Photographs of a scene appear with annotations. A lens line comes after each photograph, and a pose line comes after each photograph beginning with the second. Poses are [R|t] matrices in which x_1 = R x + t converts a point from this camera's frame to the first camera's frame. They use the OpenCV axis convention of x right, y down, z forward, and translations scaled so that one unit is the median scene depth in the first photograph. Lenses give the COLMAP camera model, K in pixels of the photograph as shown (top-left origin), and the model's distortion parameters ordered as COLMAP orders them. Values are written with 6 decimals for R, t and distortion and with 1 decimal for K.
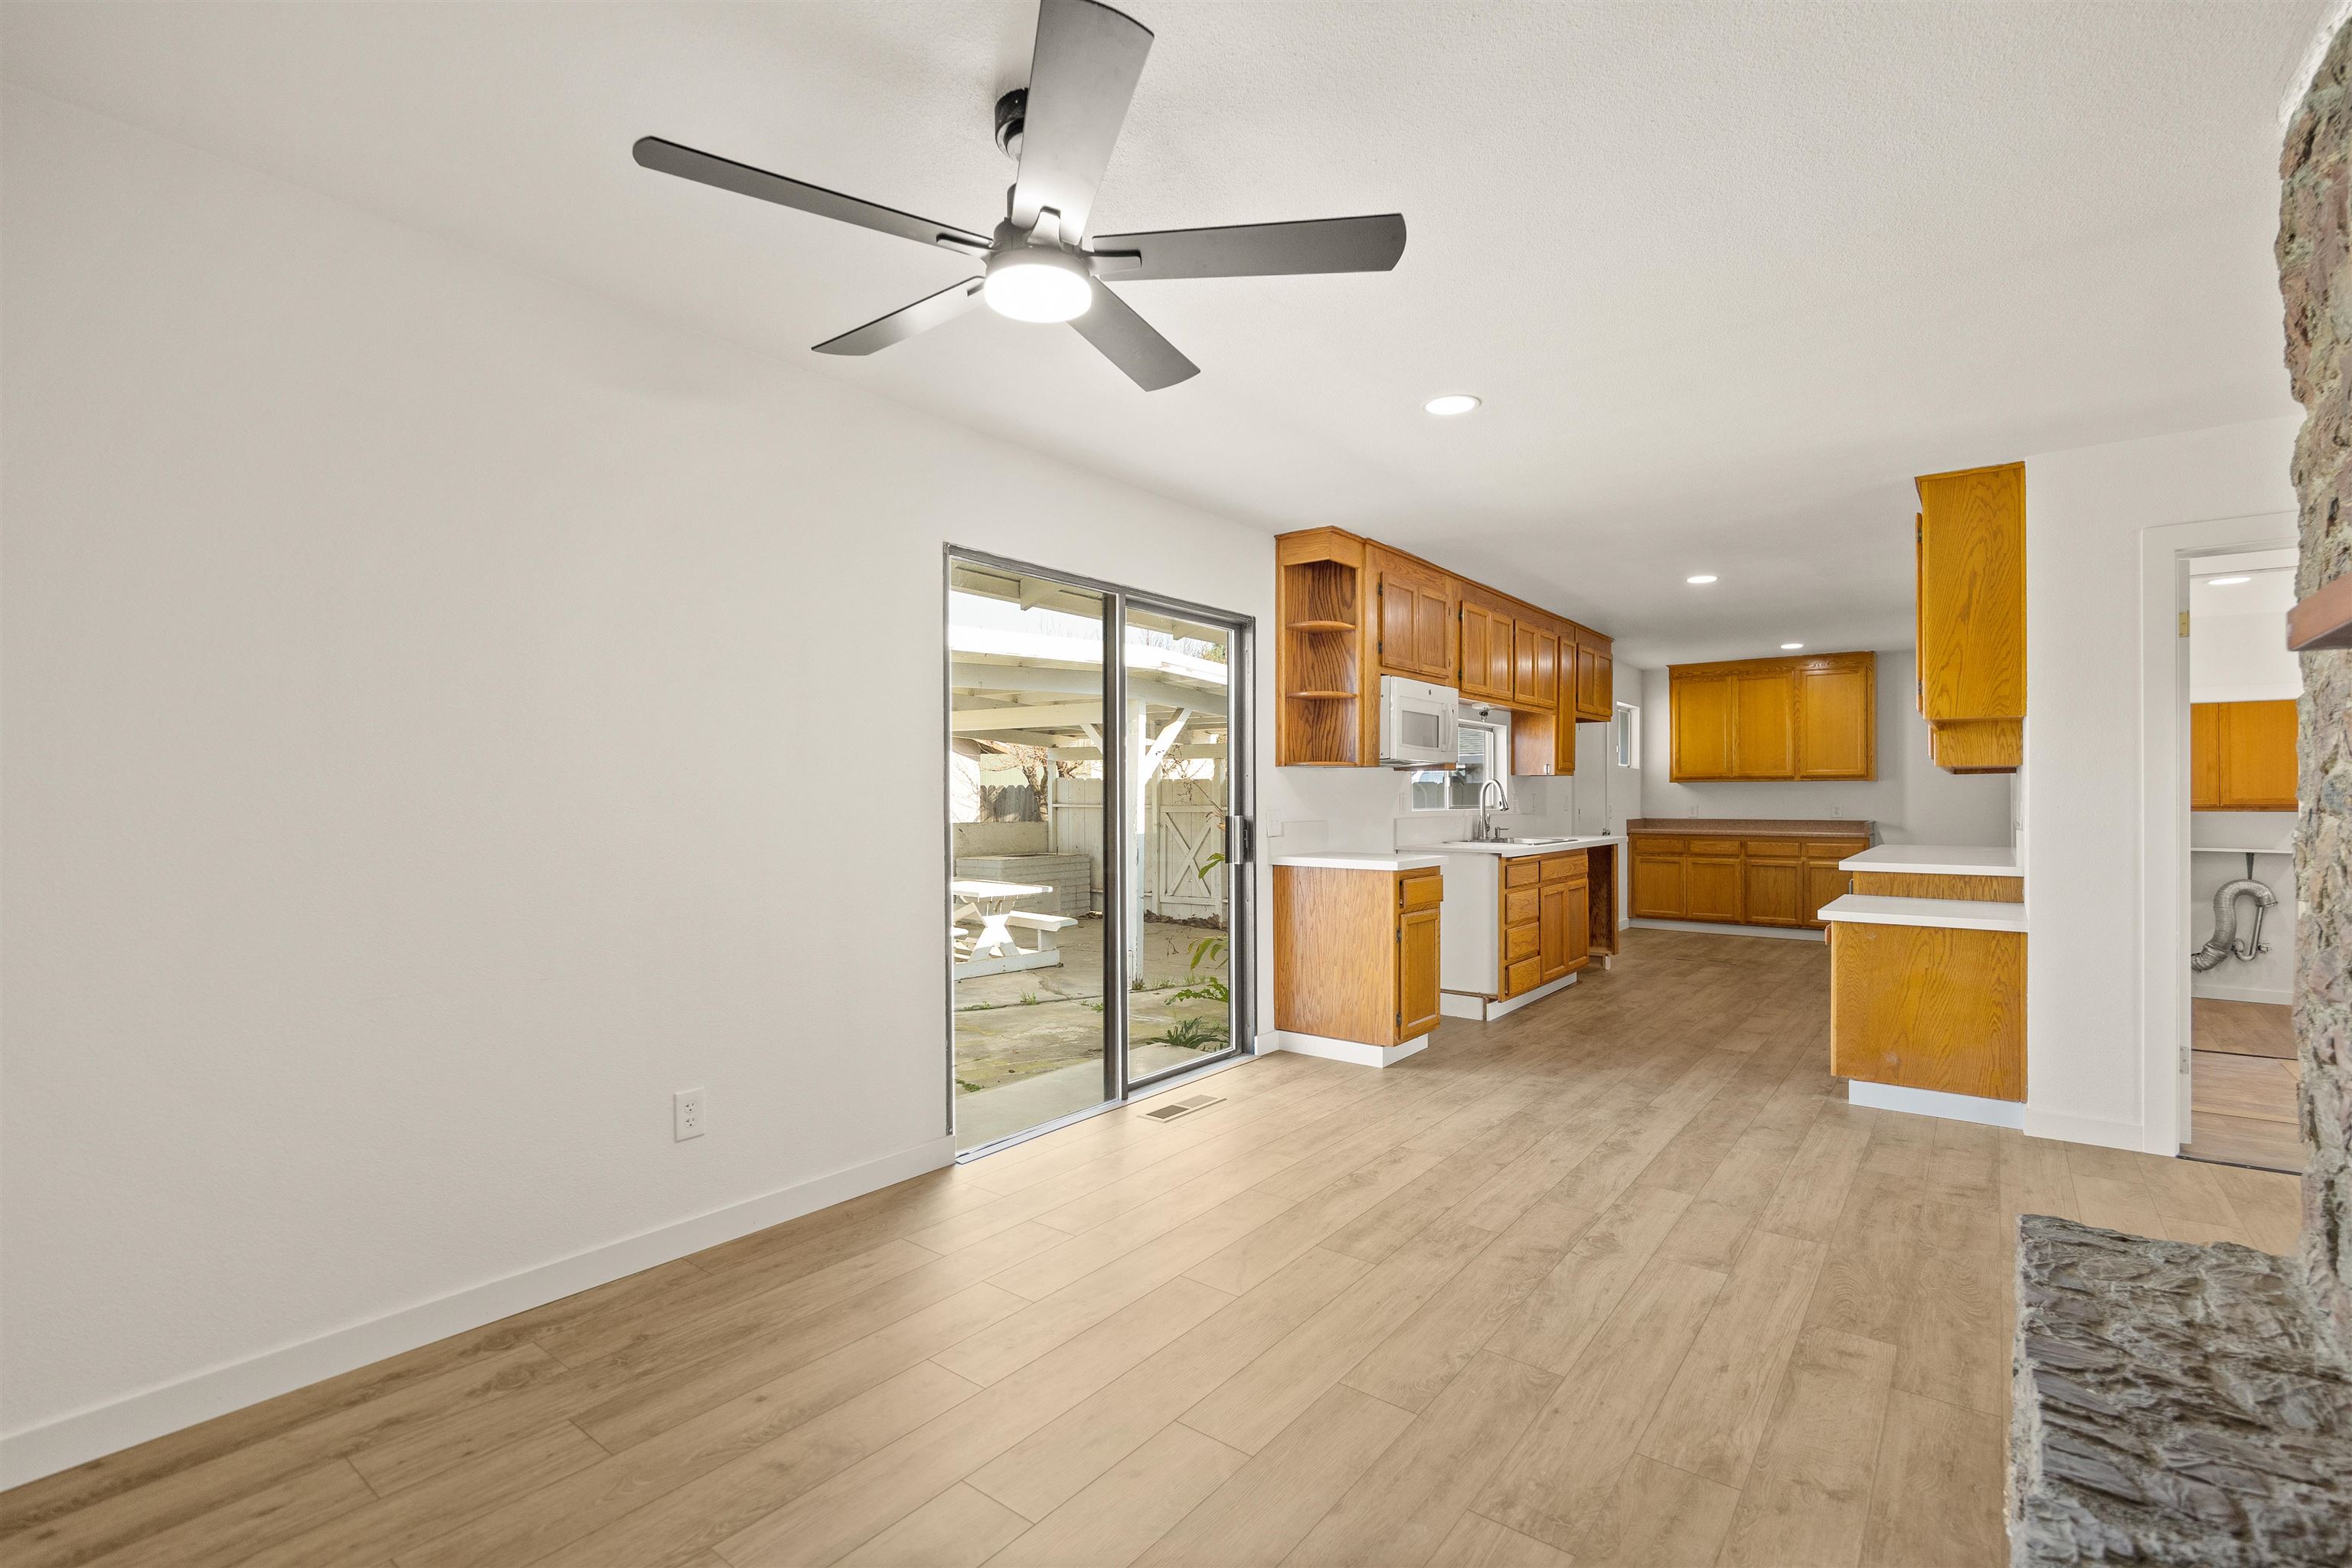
lens RADIAL K [[1084.1, 0, 1174.5], [0, 1084.1, 792.7], [0, 0, 1]] dist [-0.005794, -0.000140]
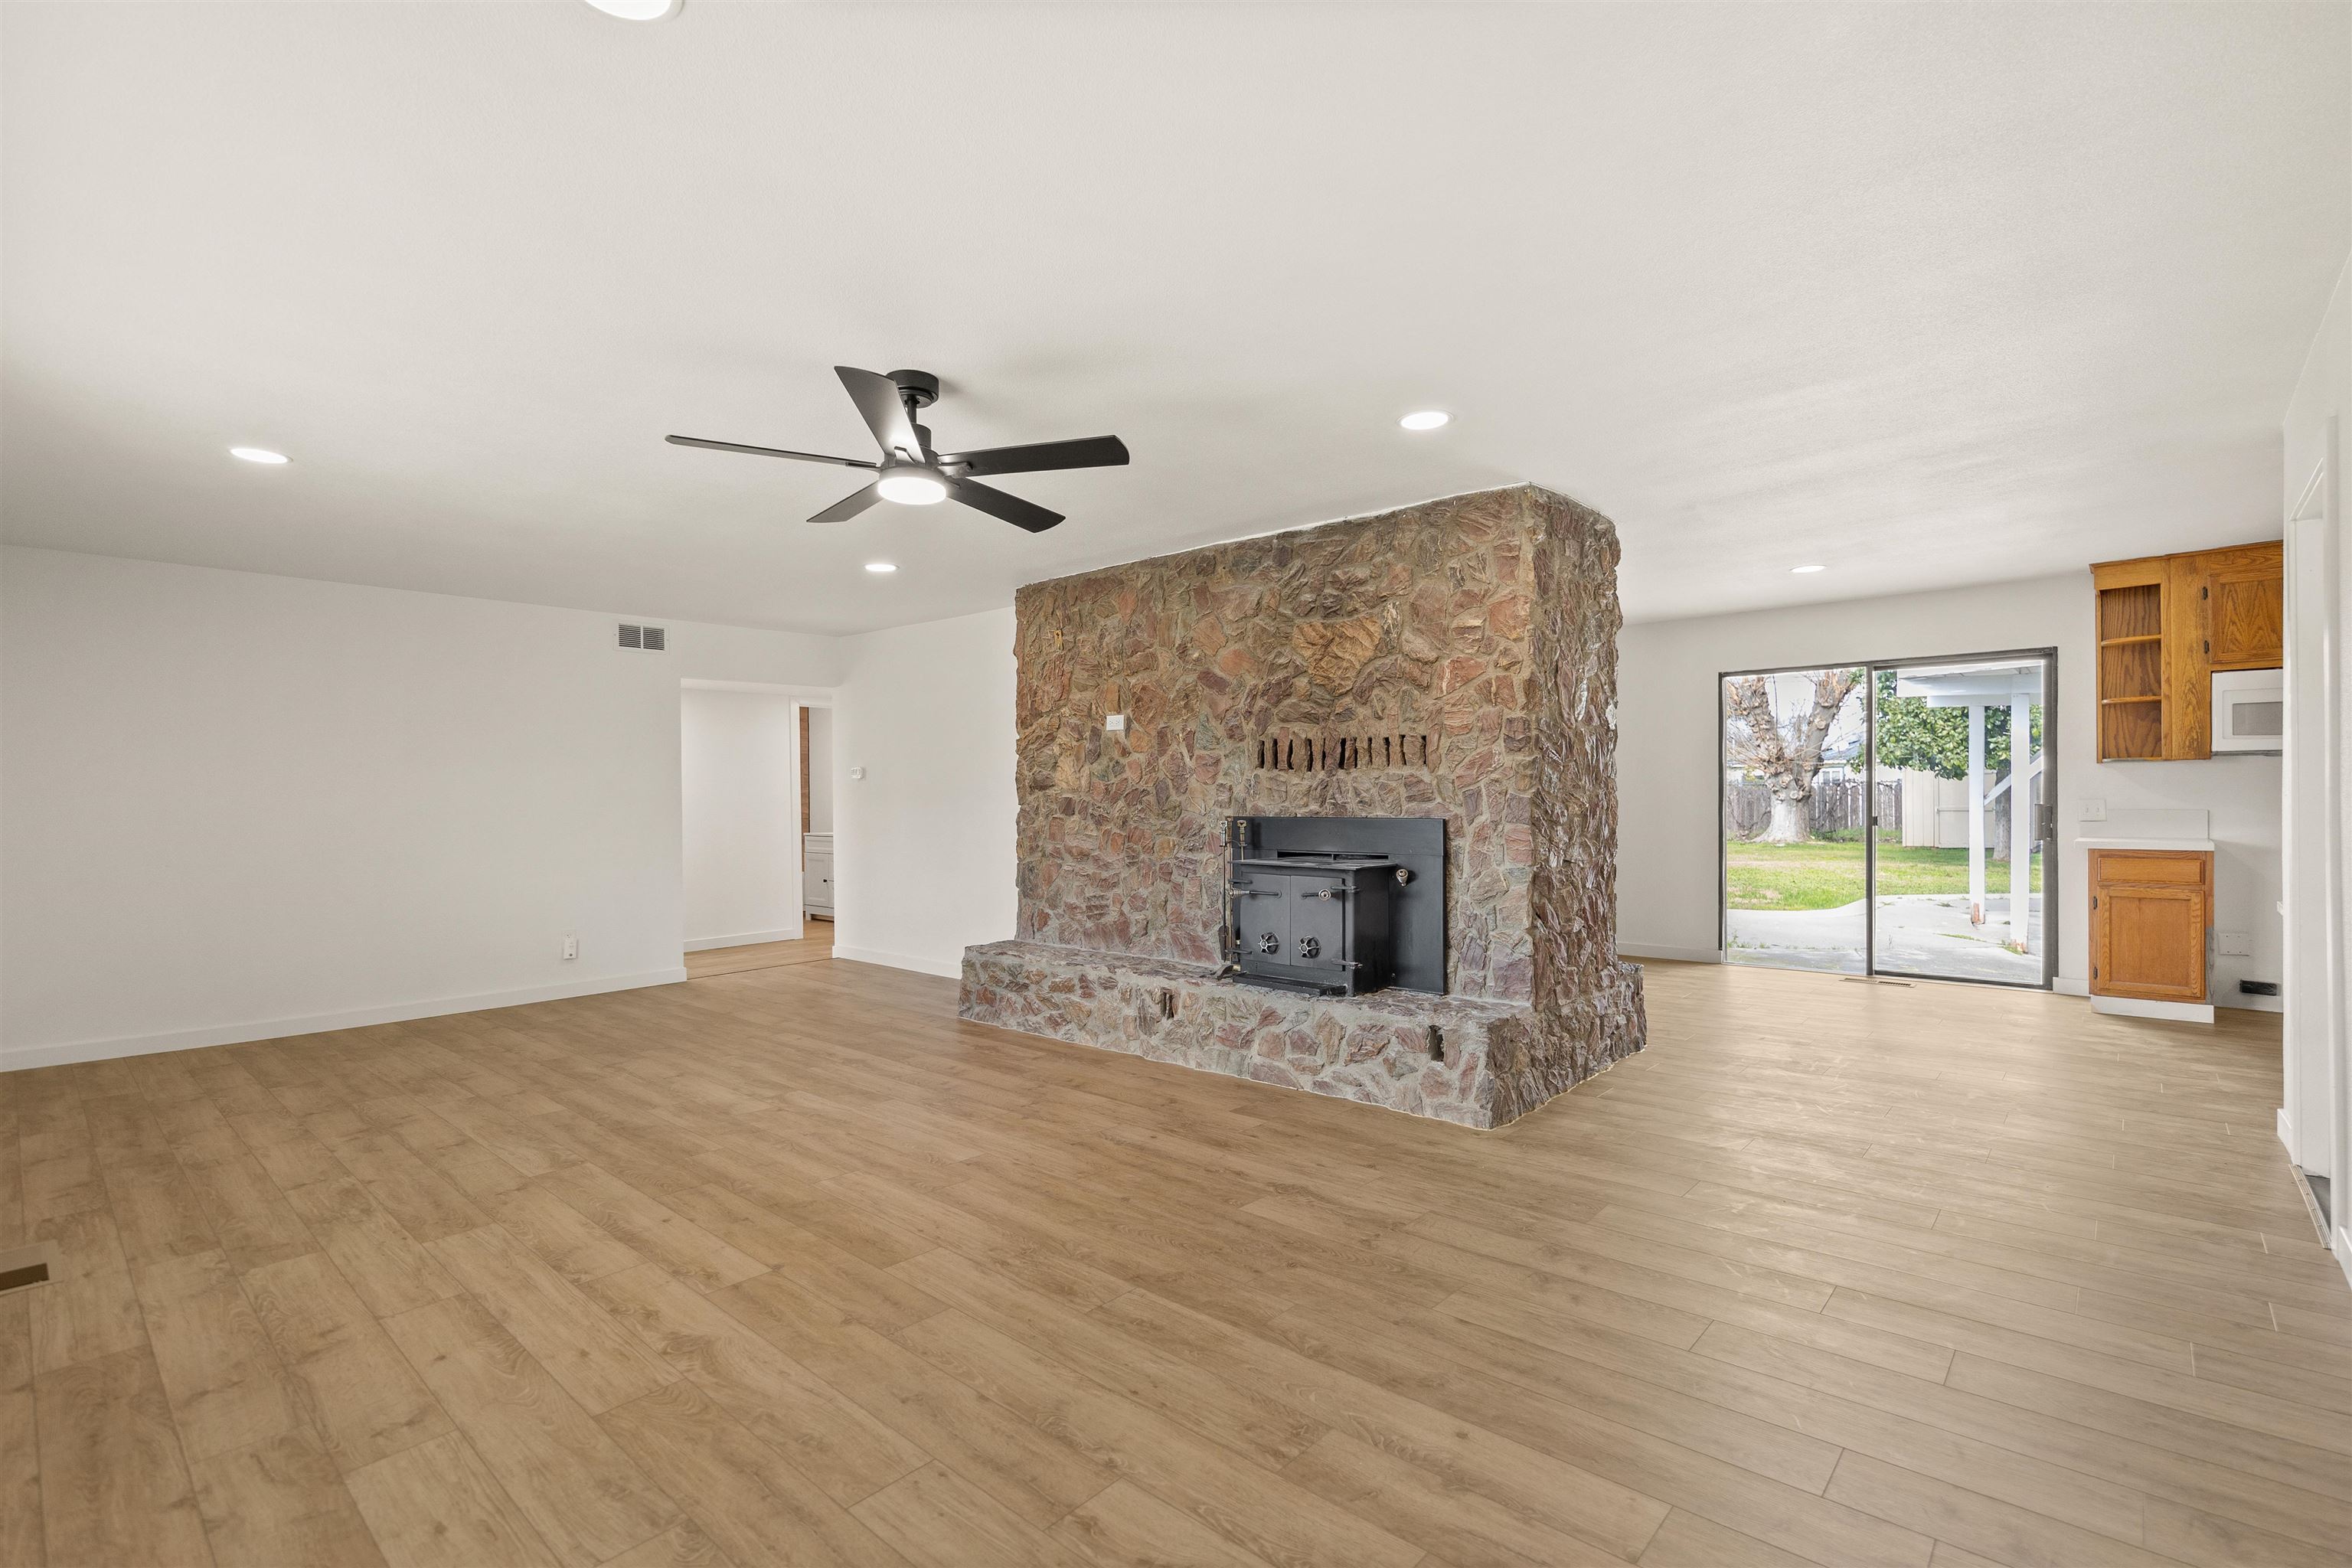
lens RADIAL K [[1084.1, 0, 1170.5], [0, 1084.1, 795.6], [0, 0, 1]] dist [-0.005794, -0.000140]
pose [[-0.081233, -0.001884, -0.996693, 1.364172], [0.013083, 0.999910, -0.002956, 0.002298], [0.996609, -0.013280, -0.081201, 0.065290]]
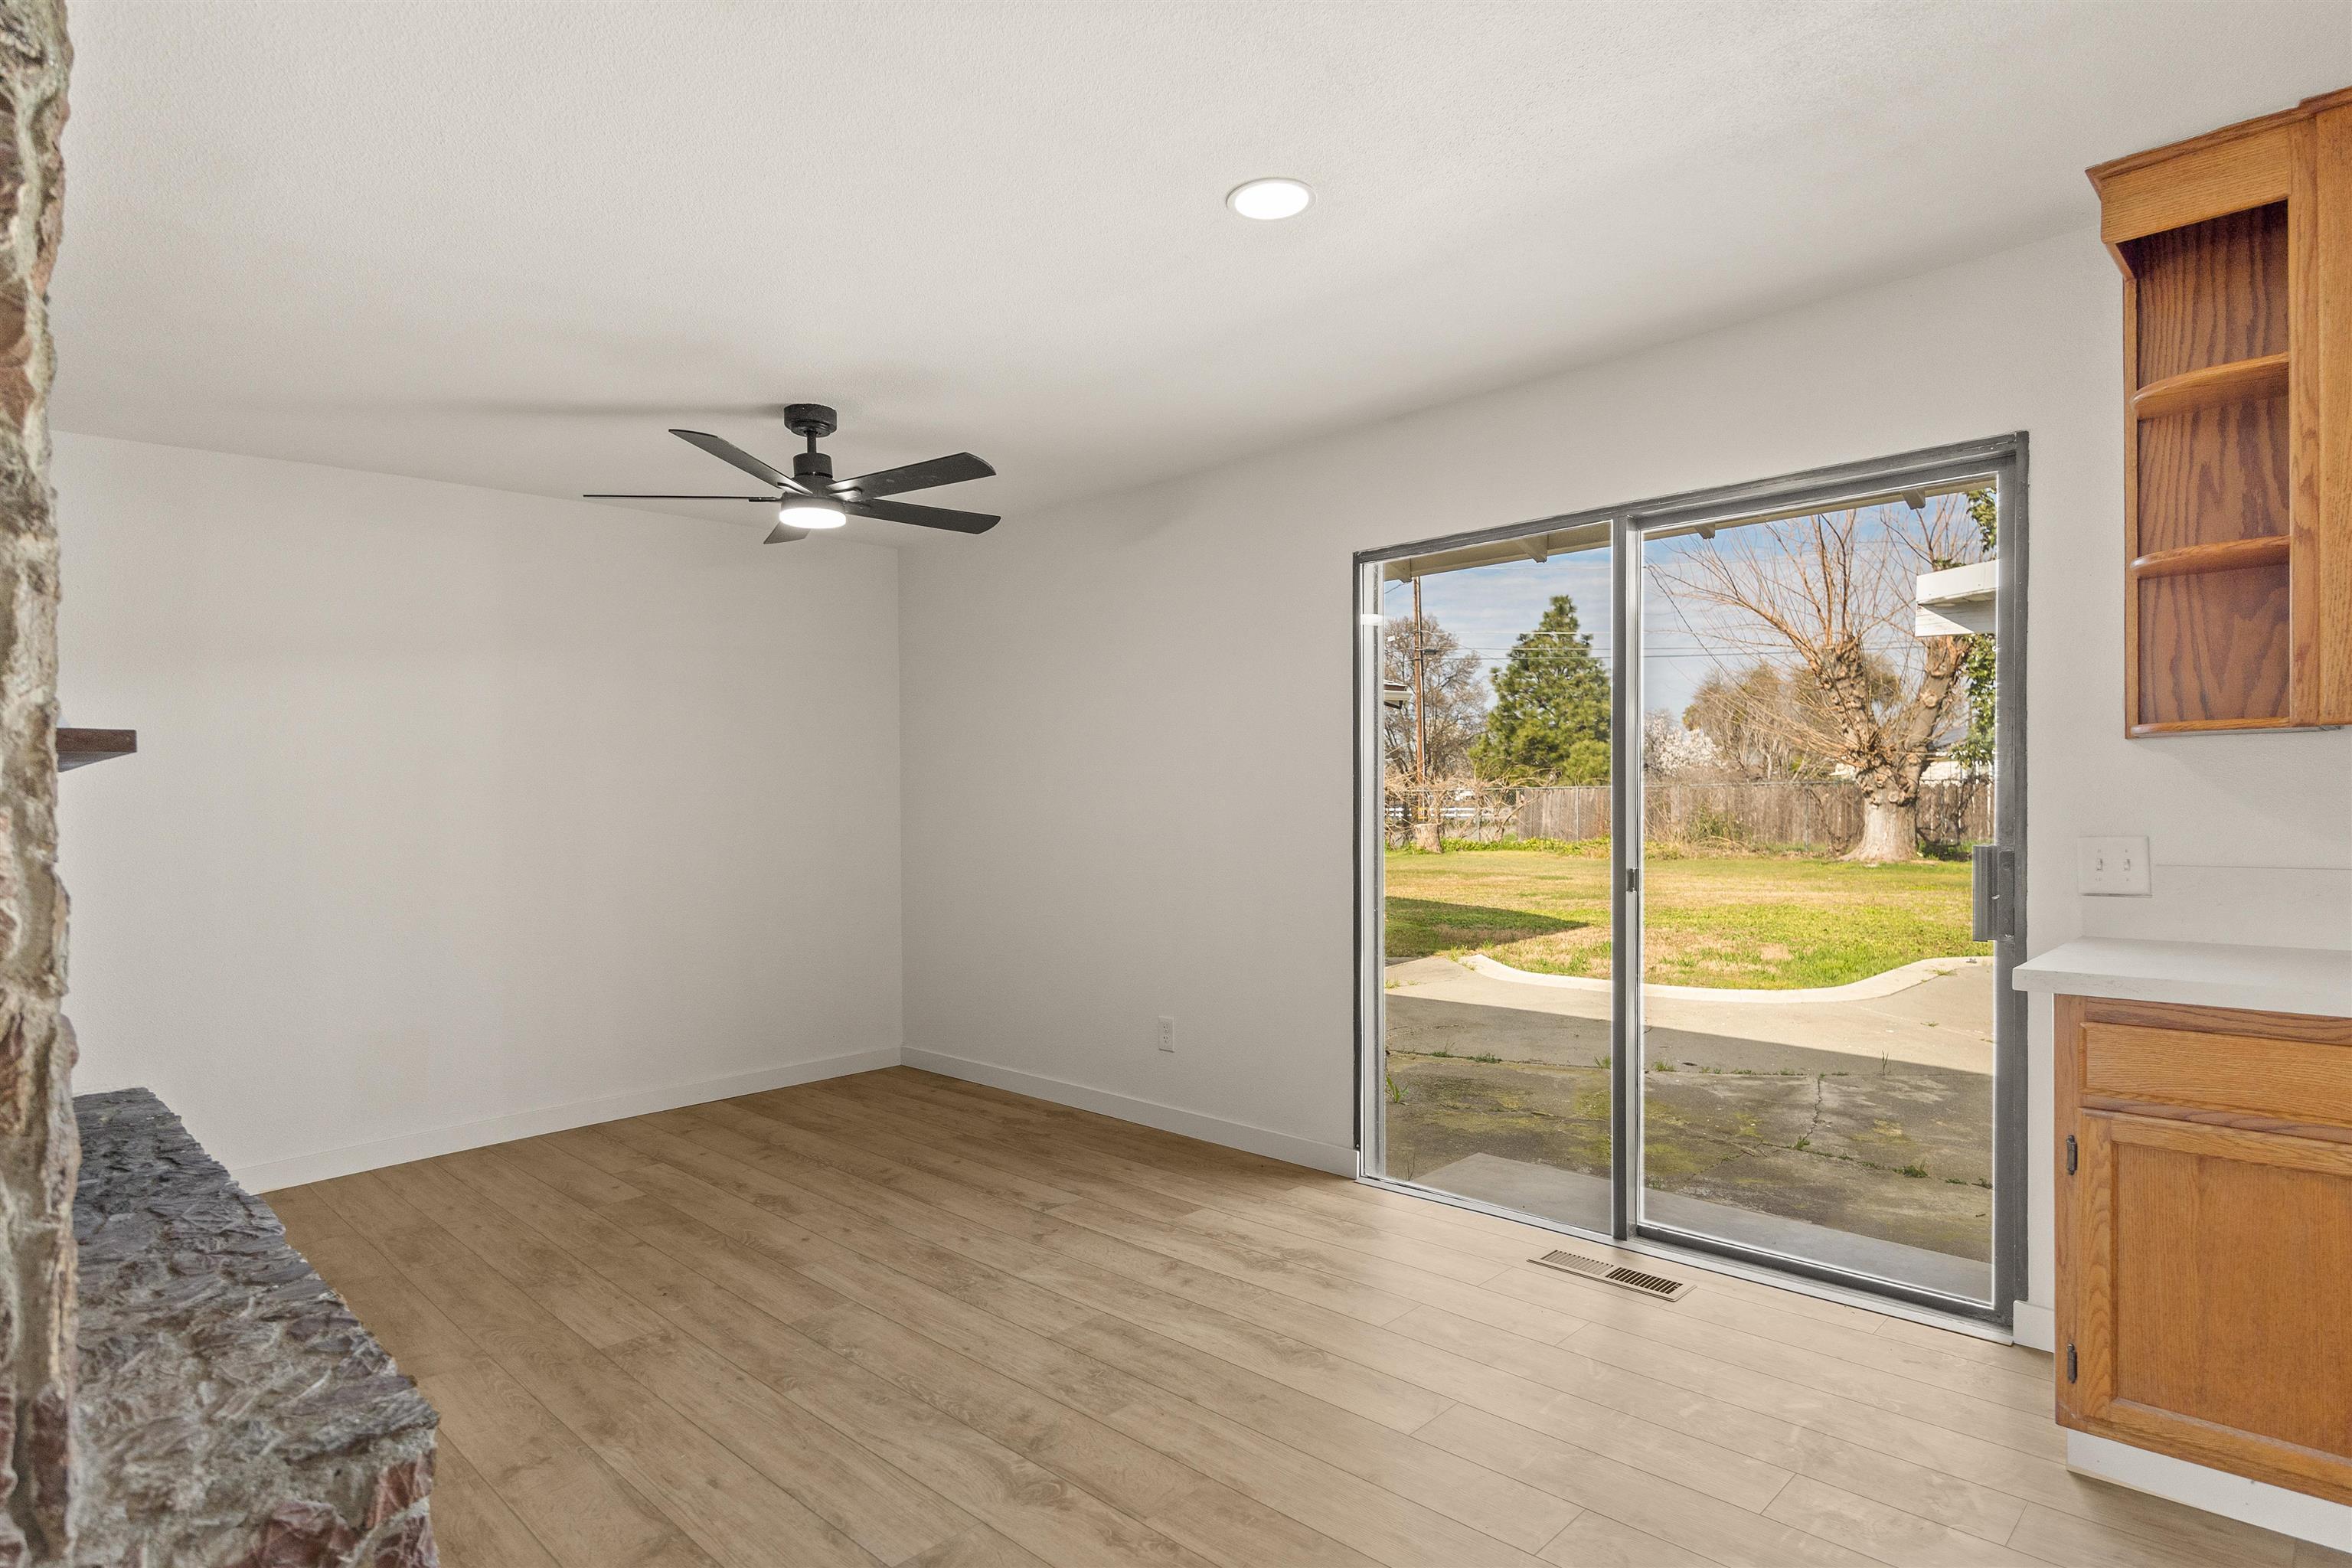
lens RADIAL K [[1248.3, 0, 1172.0], [0, 1248.3, 814.5], [0, 0, 1]] dist [-0.000923, -0.003319]
pose [[-0.129398, 0.012517, -0.991514, 0.645592], [0.016709, 0.999806, 0.010441, -0.004880], [0.991452, -0.015216, -0.129582, 0.669733]]
